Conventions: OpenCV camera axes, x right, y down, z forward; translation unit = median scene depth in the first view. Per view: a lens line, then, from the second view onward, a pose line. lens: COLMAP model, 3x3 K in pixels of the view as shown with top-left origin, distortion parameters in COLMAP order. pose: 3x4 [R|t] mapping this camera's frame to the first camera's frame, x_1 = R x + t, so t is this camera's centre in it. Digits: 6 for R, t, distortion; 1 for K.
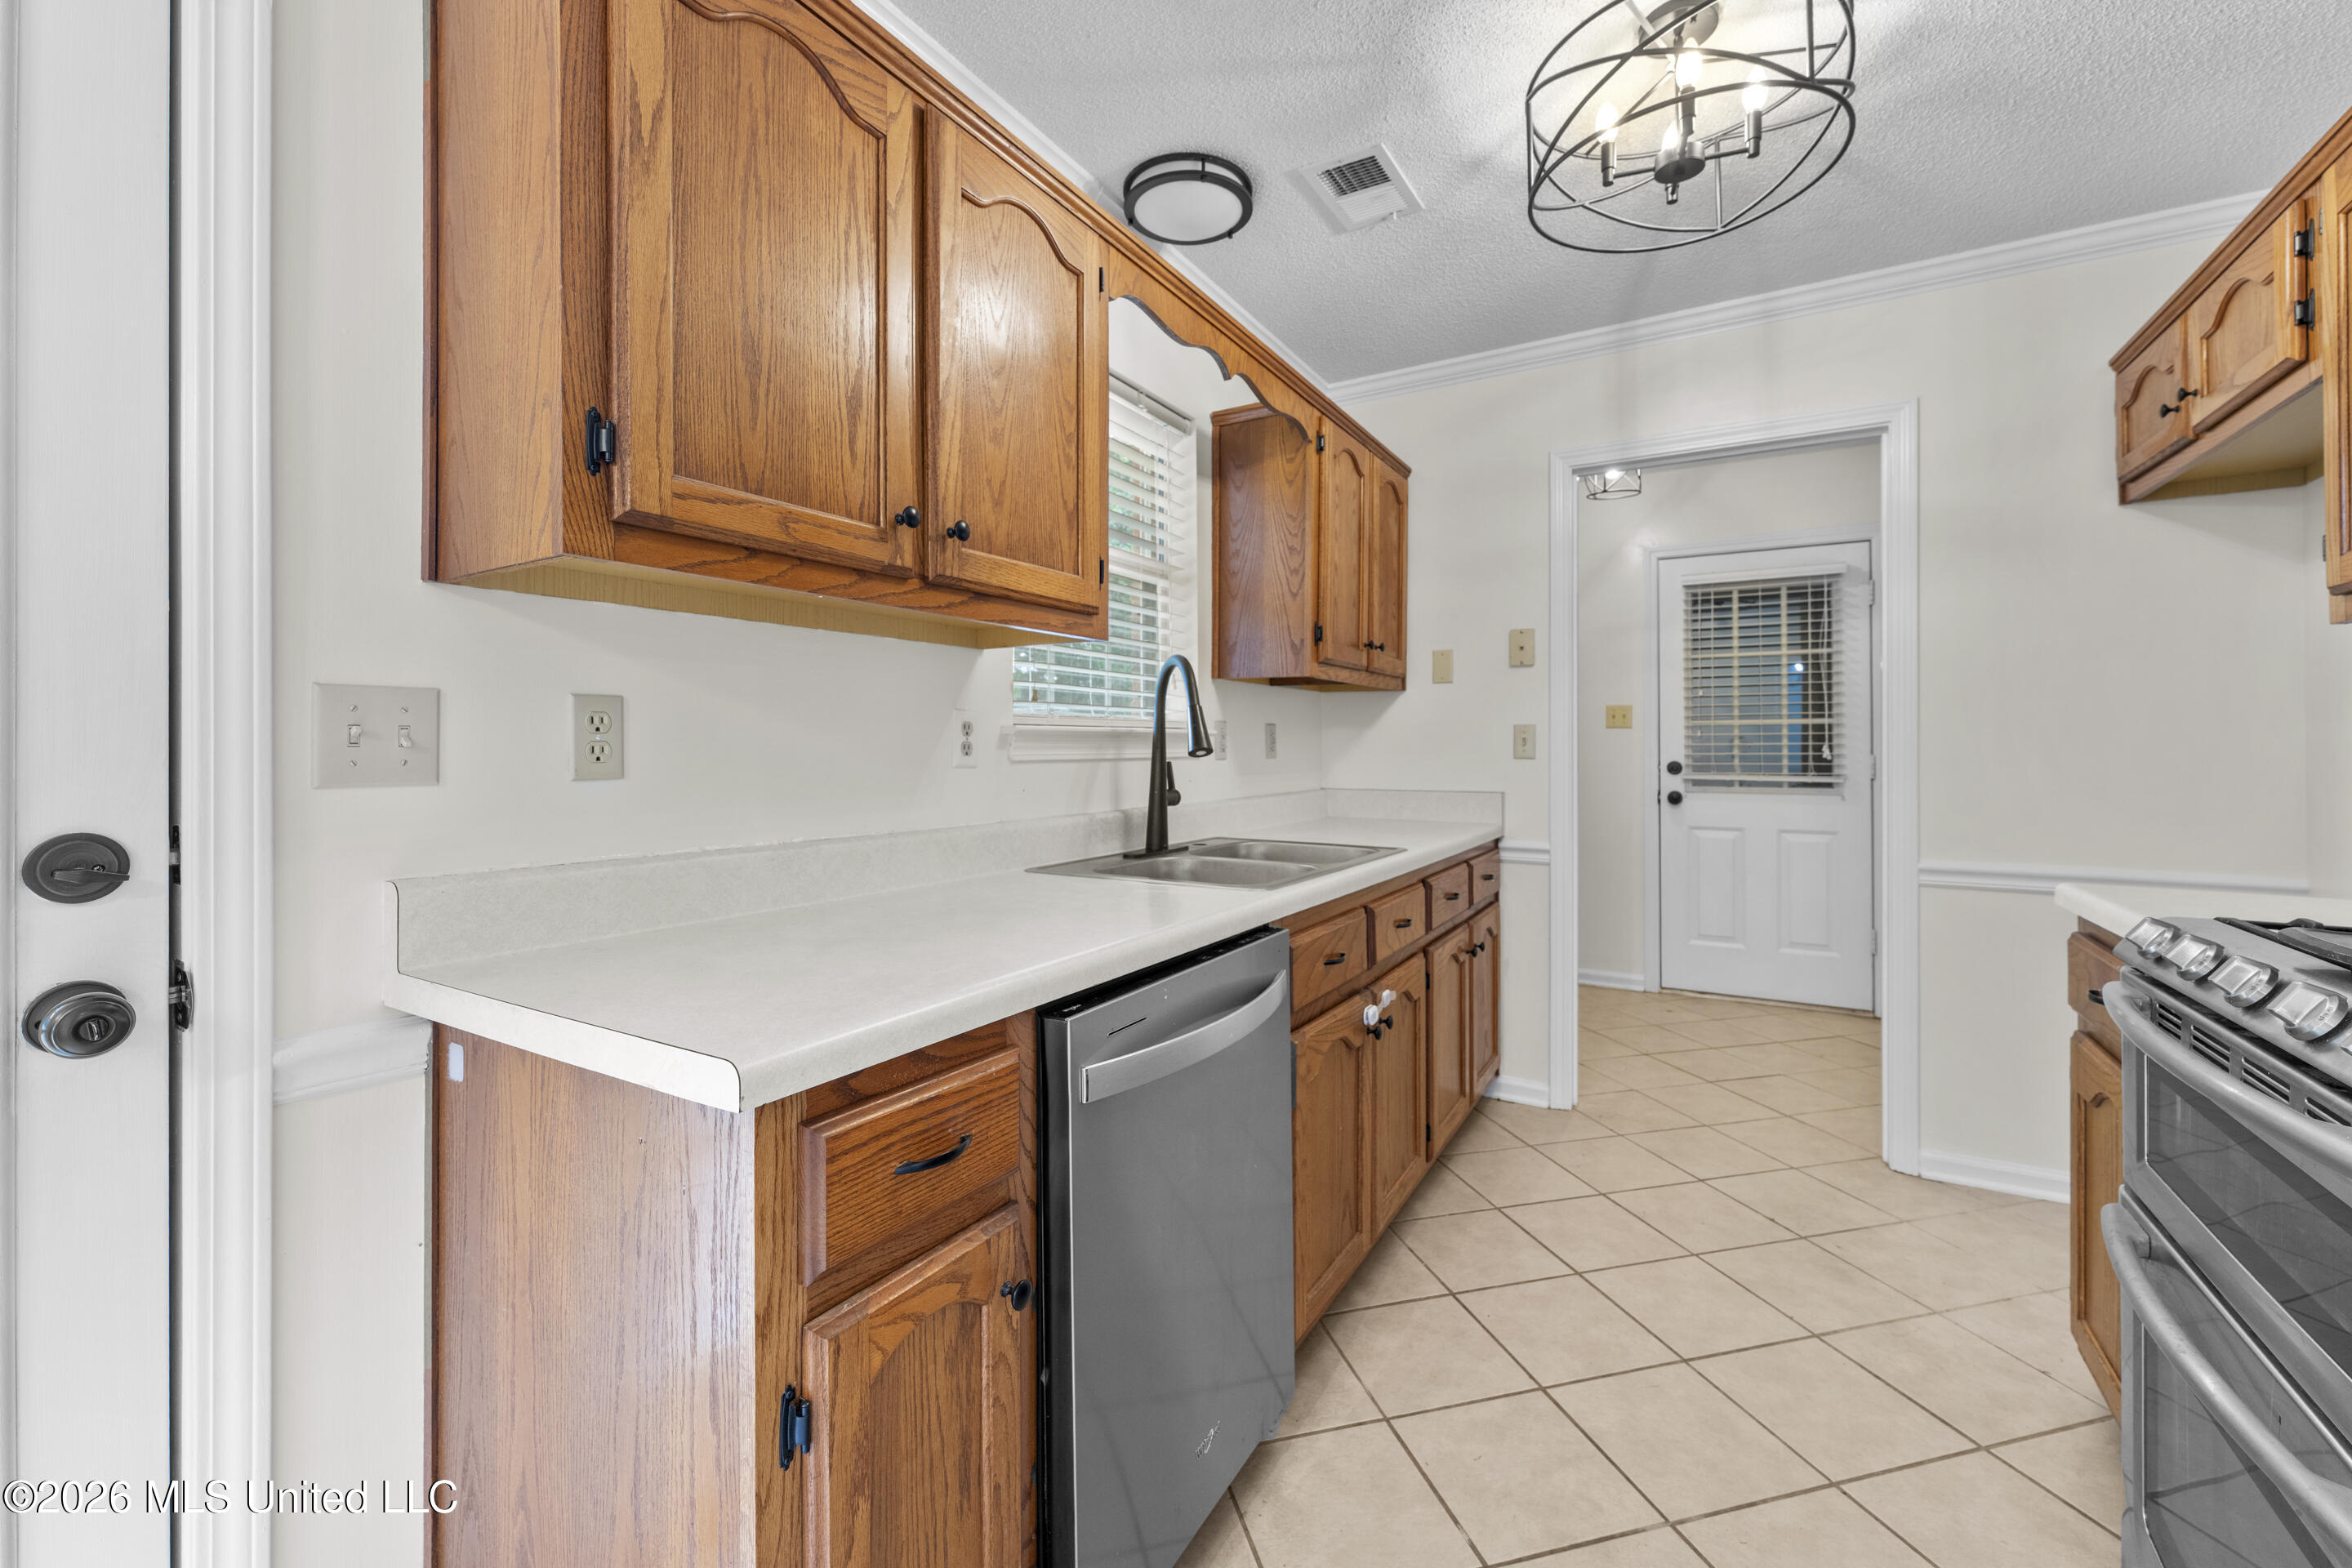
lens RADIAL K [[960.3, 0, 1173.3], [0, 960.3, 760.7], [0, 0, 1]] dist [0.000769, 0.000088]
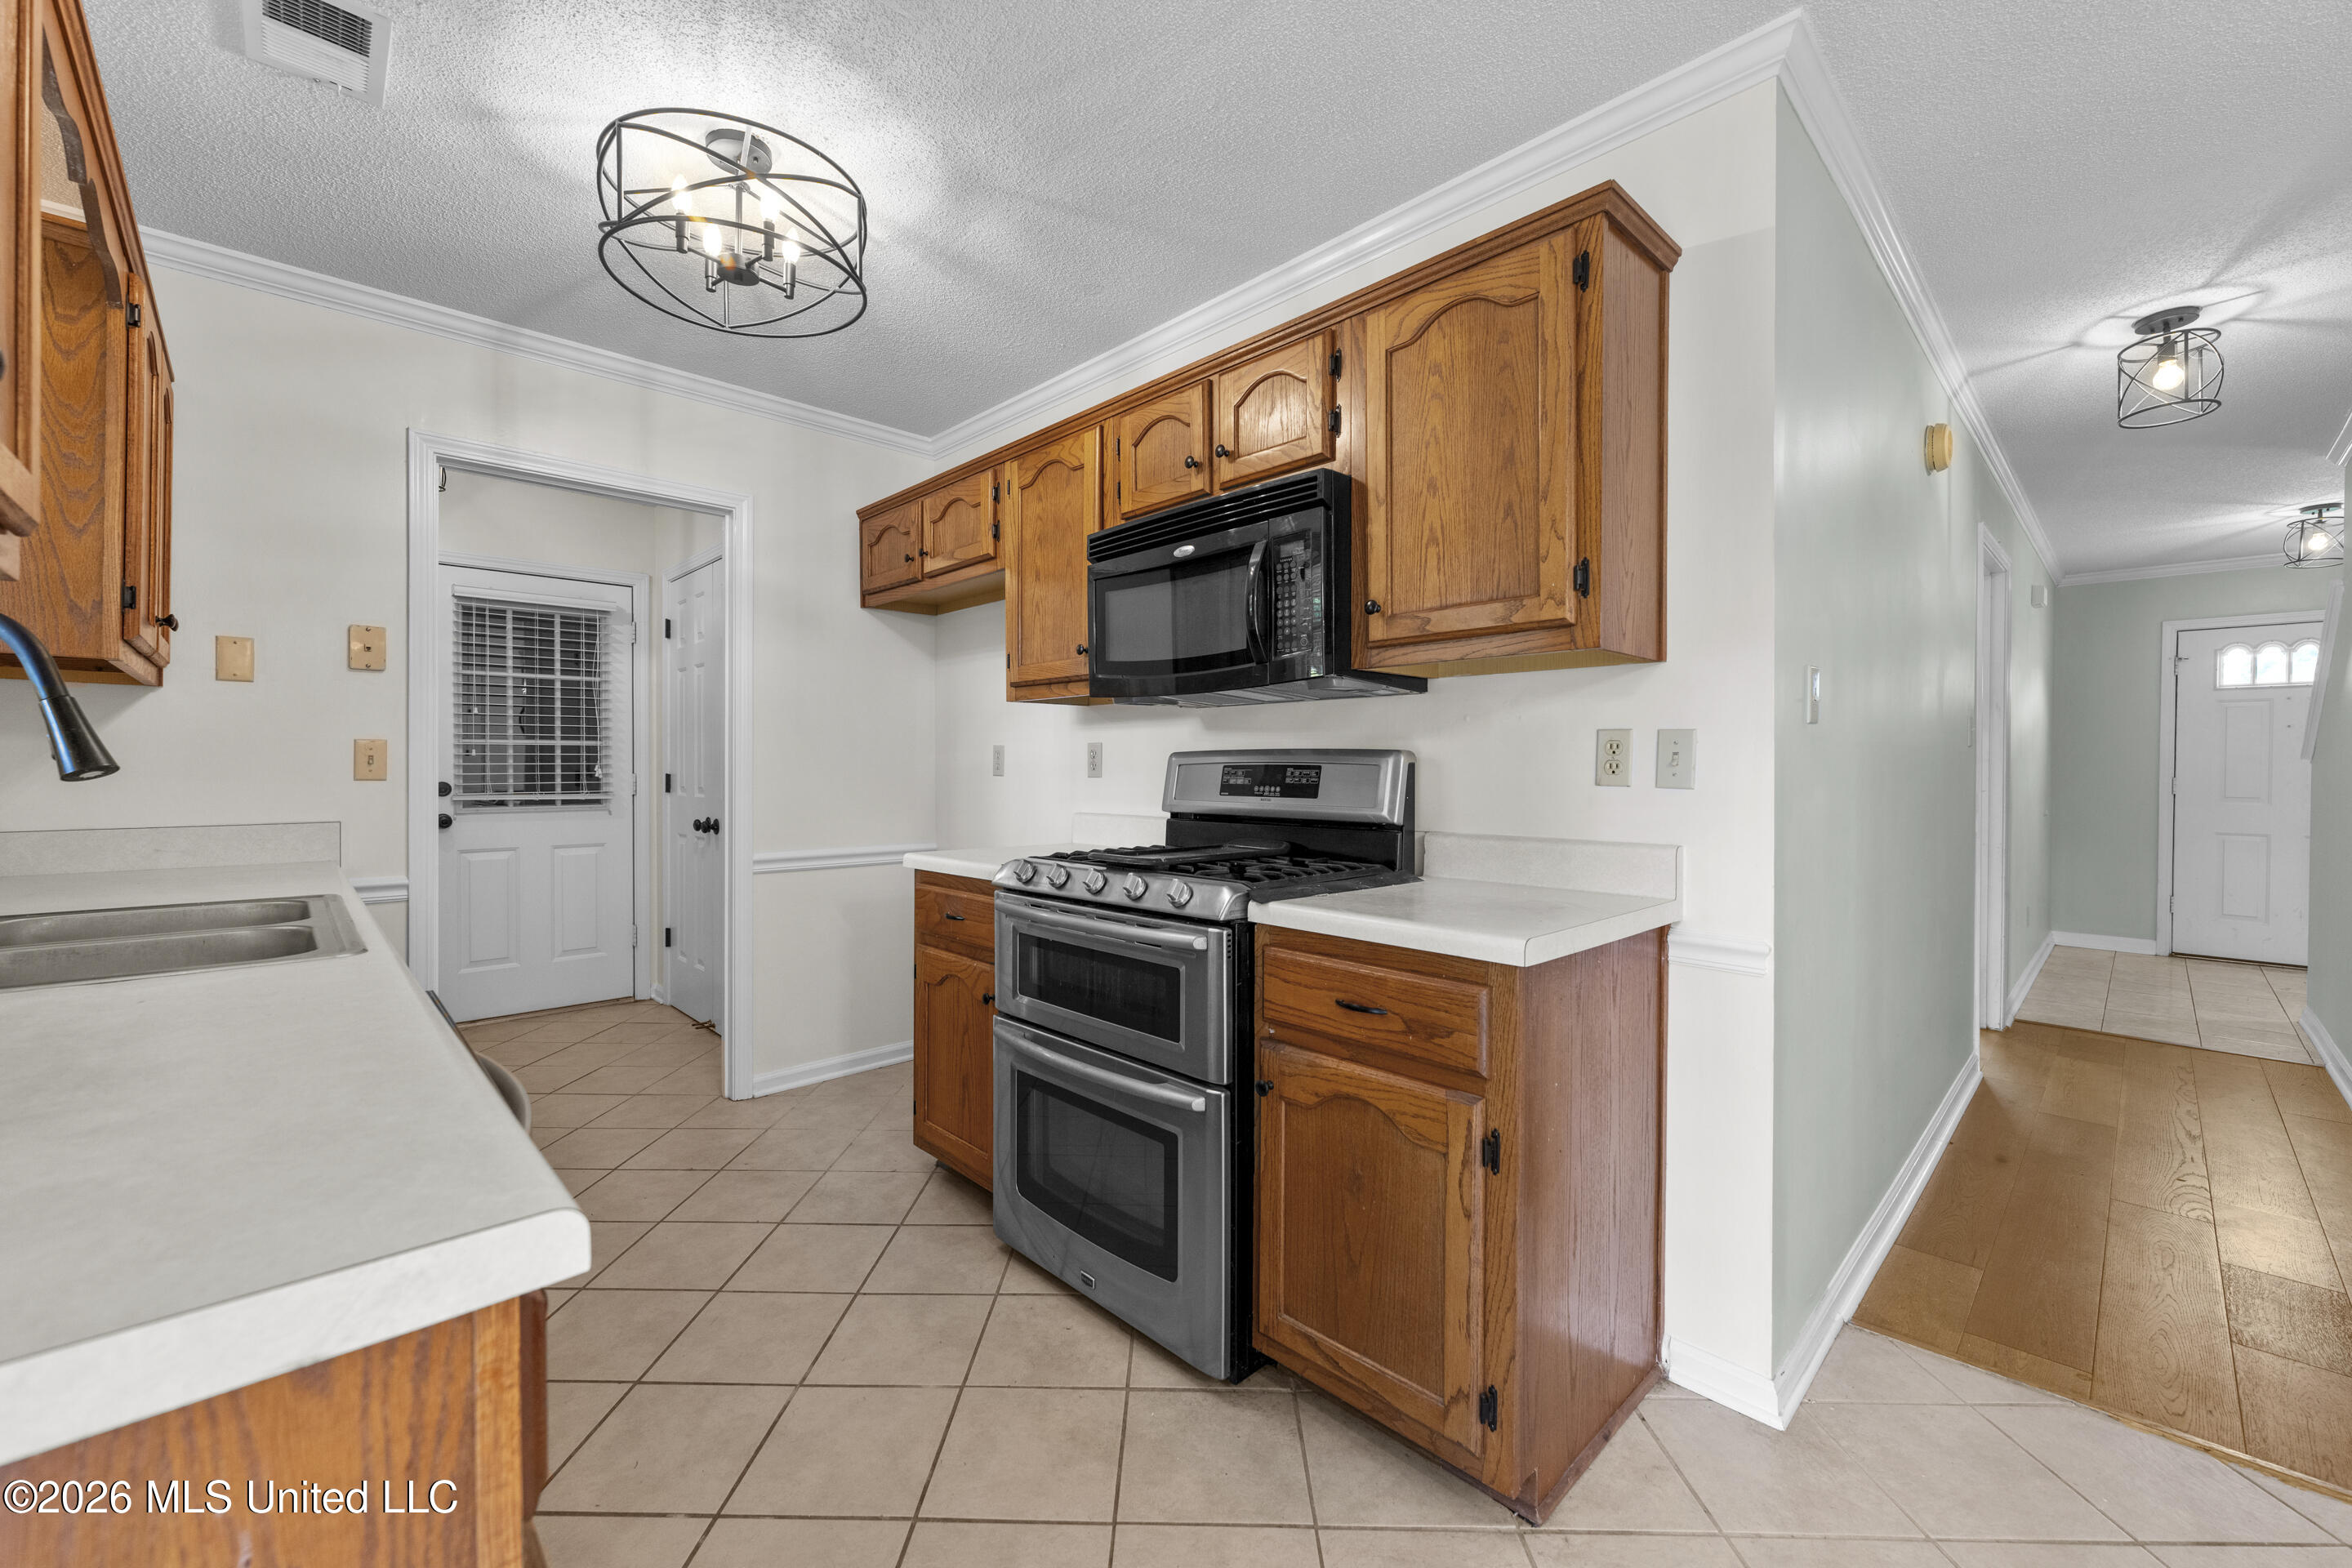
lens RADIAL K [[939.9, 0, 1178.6], [0, 939.9, 799.9], [0, 0, 1]] dist [0.000017, -0.000053]
pose [[0.256557, -0.032561, 0.965981, -0.196346], [0.013931, 0.999453, 0.029989, 0.000451], [-0.966429, 0.005763, 0.256870, 0.078736]]
